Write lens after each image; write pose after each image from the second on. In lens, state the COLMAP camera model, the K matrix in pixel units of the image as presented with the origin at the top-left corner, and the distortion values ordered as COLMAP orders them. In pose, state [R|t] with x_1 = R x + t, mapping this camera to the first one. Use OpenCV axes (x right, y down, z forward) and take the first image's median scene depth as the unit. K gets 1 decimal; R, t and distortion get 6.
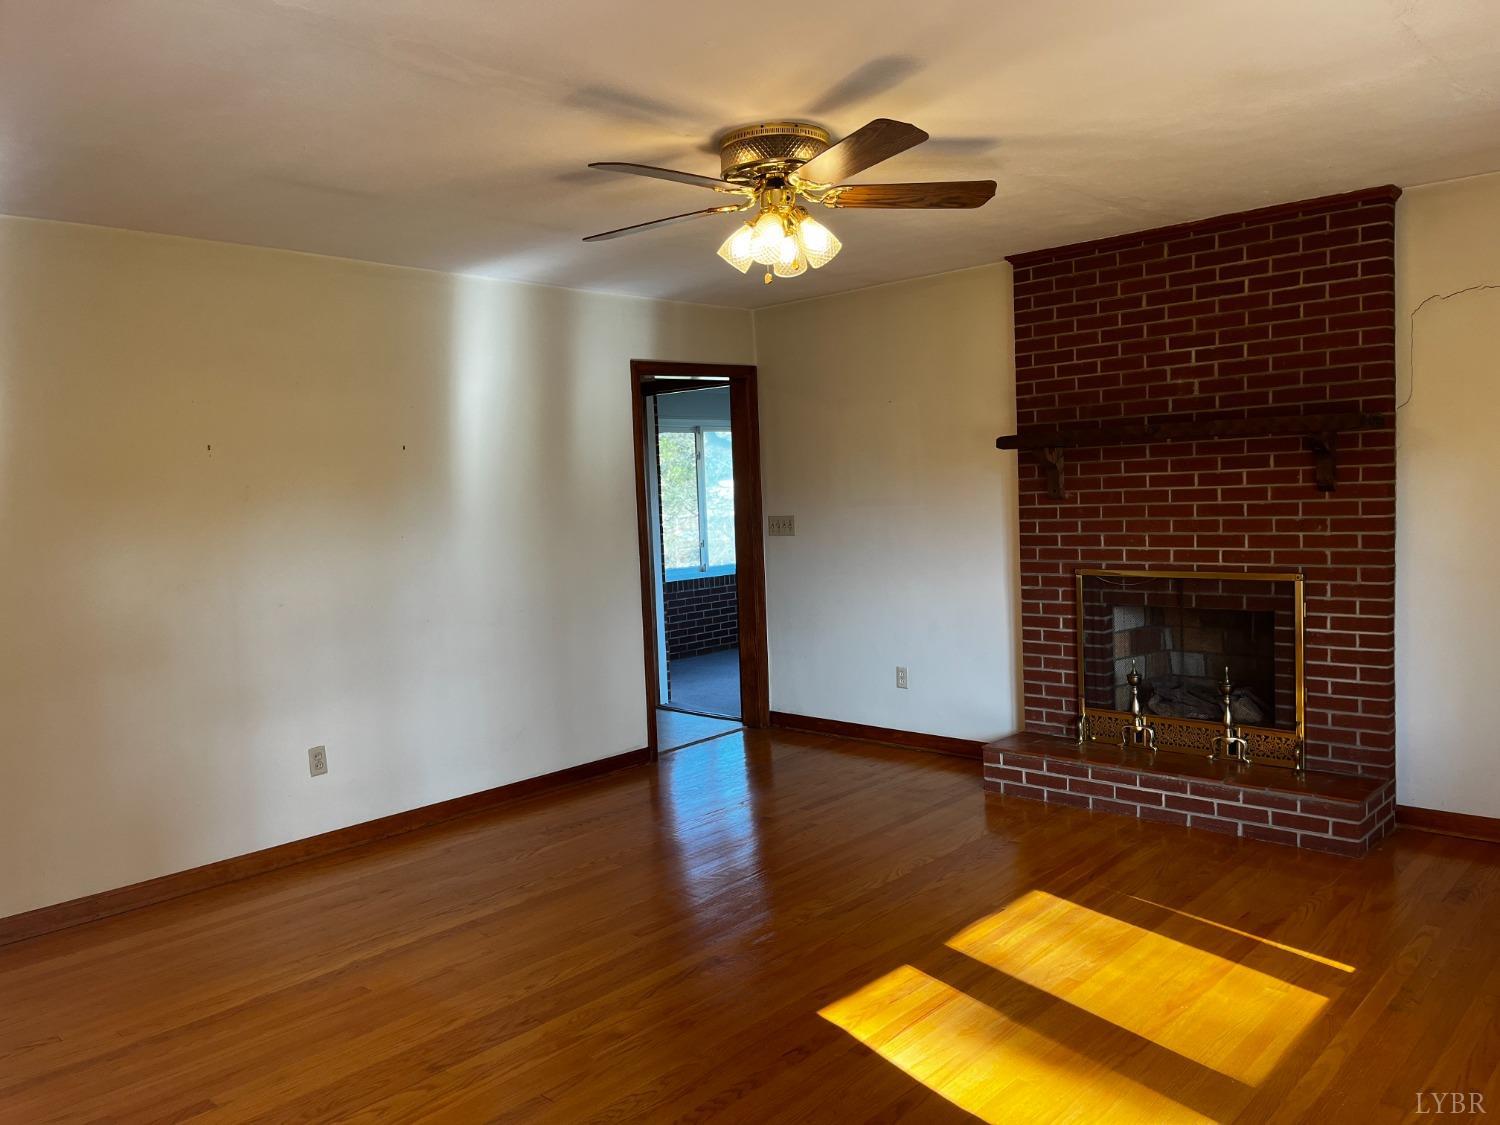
lens RADIAL K [[1139.5, 0, 748.0], [0, 1139.5, 565.3], [0, 0, 1]] dist [0.064675, -0.091598]
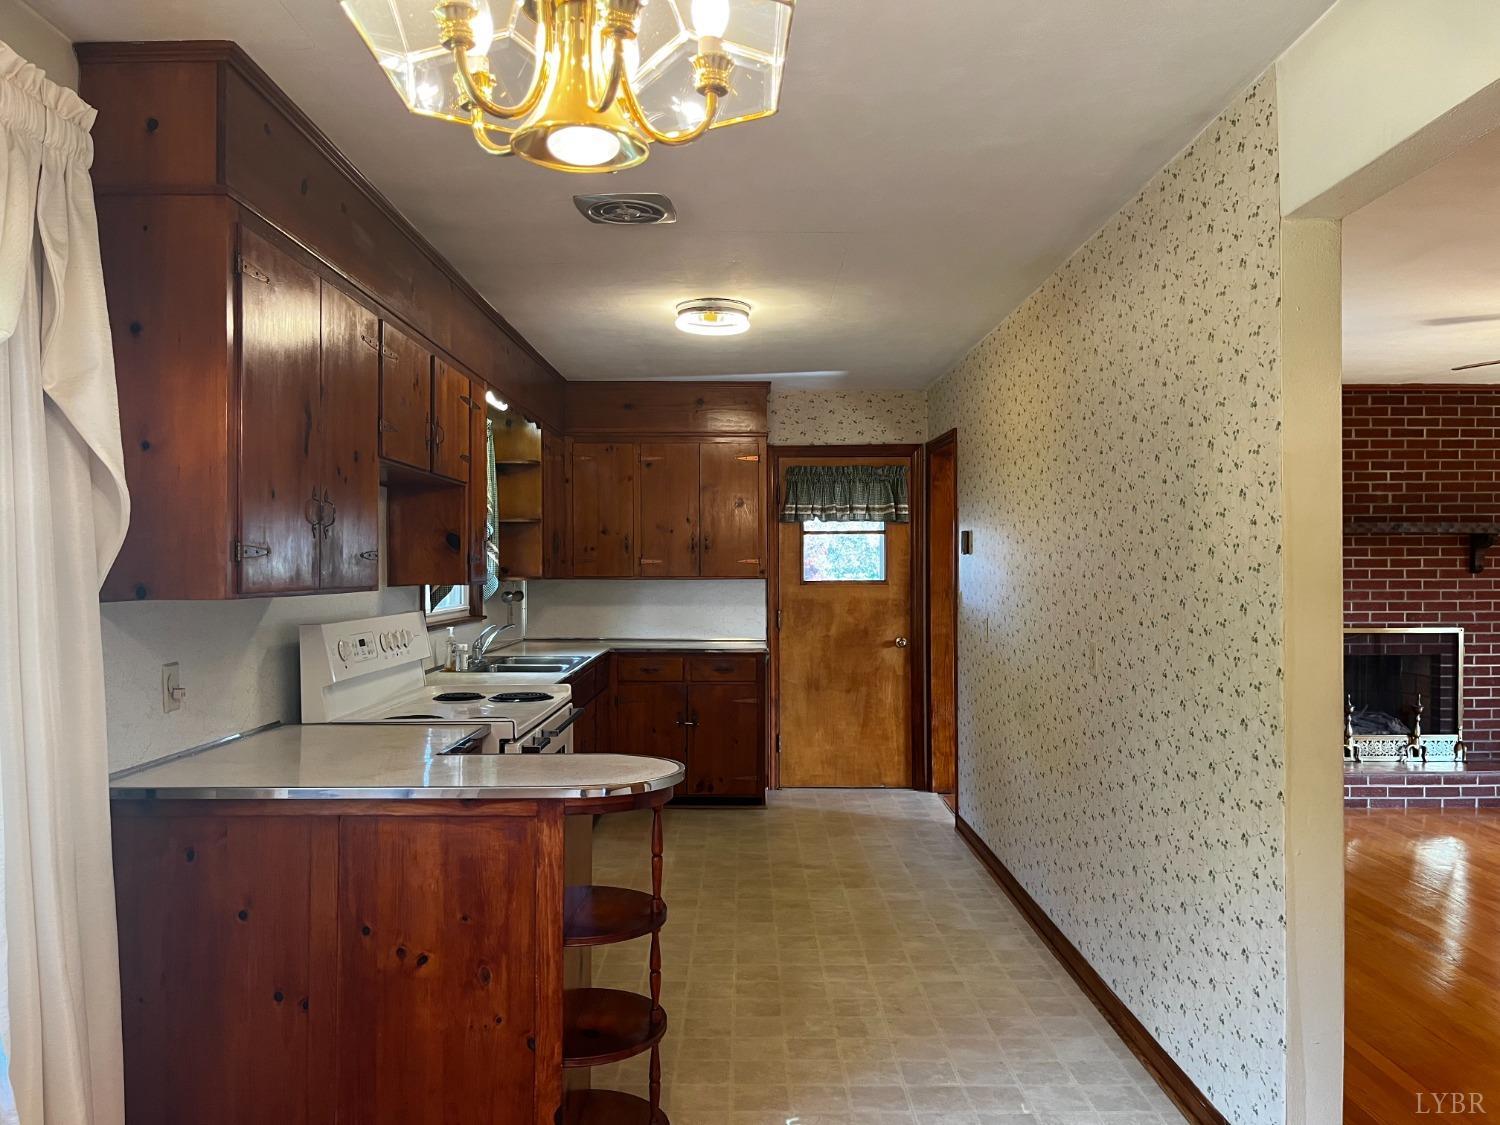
lens RADIAL K [[1139.5, 0, 748.3], [0, 1139.5, 571.8], [0, 0, 1]] dist [0.064675, -0.091598]
pose [[0.729868, 0.036374, 0.682620, -1.170050], [0.021395, 0.996879, -0.075995, 0.027469], [-0.683253, 0.070070, 0.726812, 0.517538]]
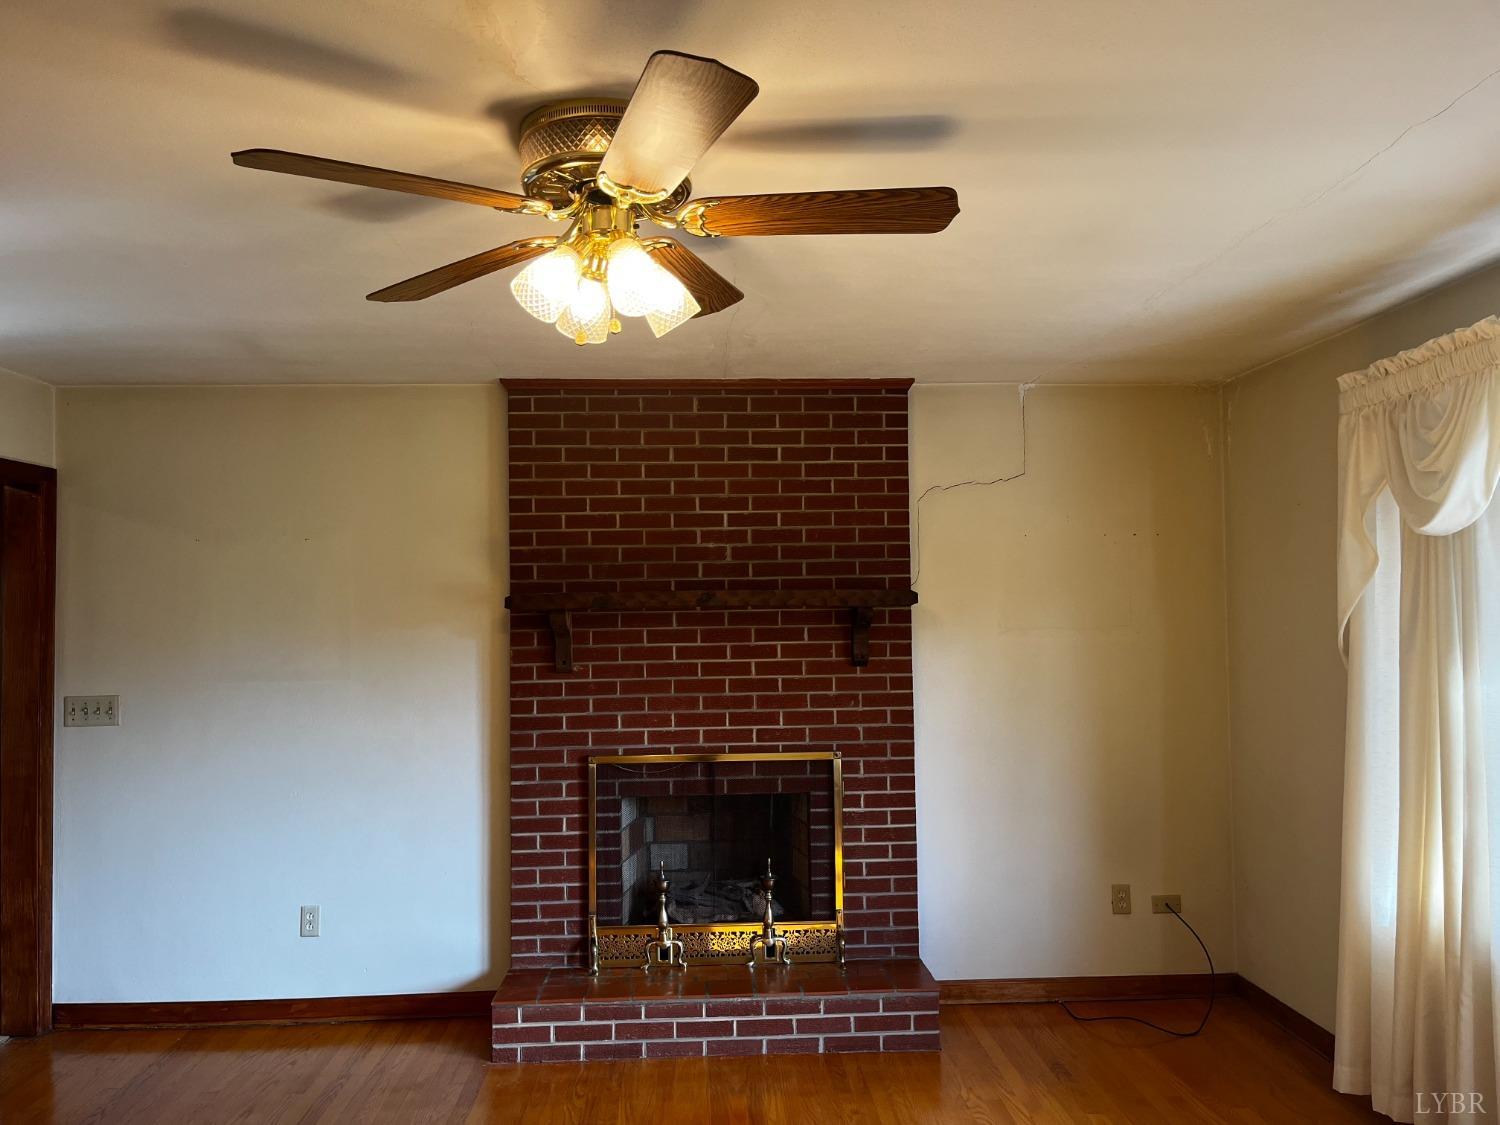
lens RADIAL K [[1139.5, 0, 746.4], [0, 1139.5, 565.8], [0, 0, 1]] dist [0.064675, -0.091598]
pose [[0.699466, 0.067594, 0.711462, -0.257968], [0.036266, 0.990877, -0.129796, -0.024495], [-0.713745, 0.116590, 0.690634, 0.356927]]
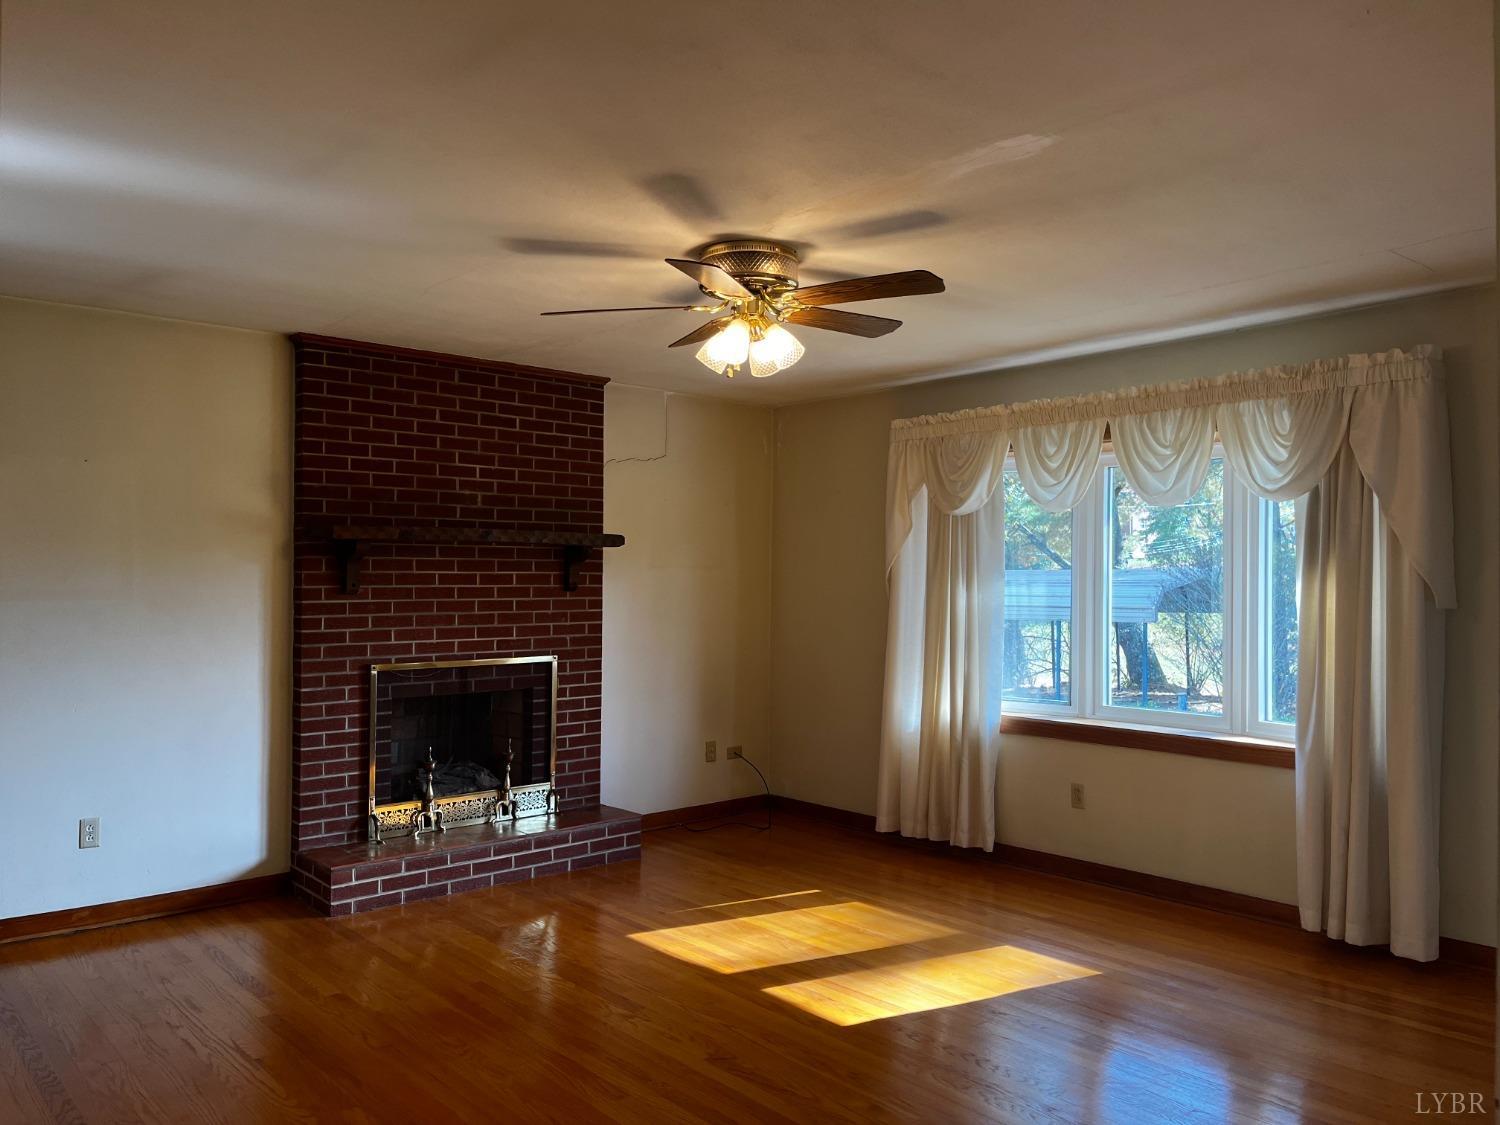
lens RADIAL K [[1139.5, 0, 751.7], [0, 1139.5, 562.4], [0, 0, 1]] dist [0.064675, -0.091598]
pose [[0.098183, 0.057117, 0.993528, -0.731170], [0.065125, 0.995843, -0.063686, -0.000492], [-0.993035, 0.070956, 0.094055, 0.629757]]
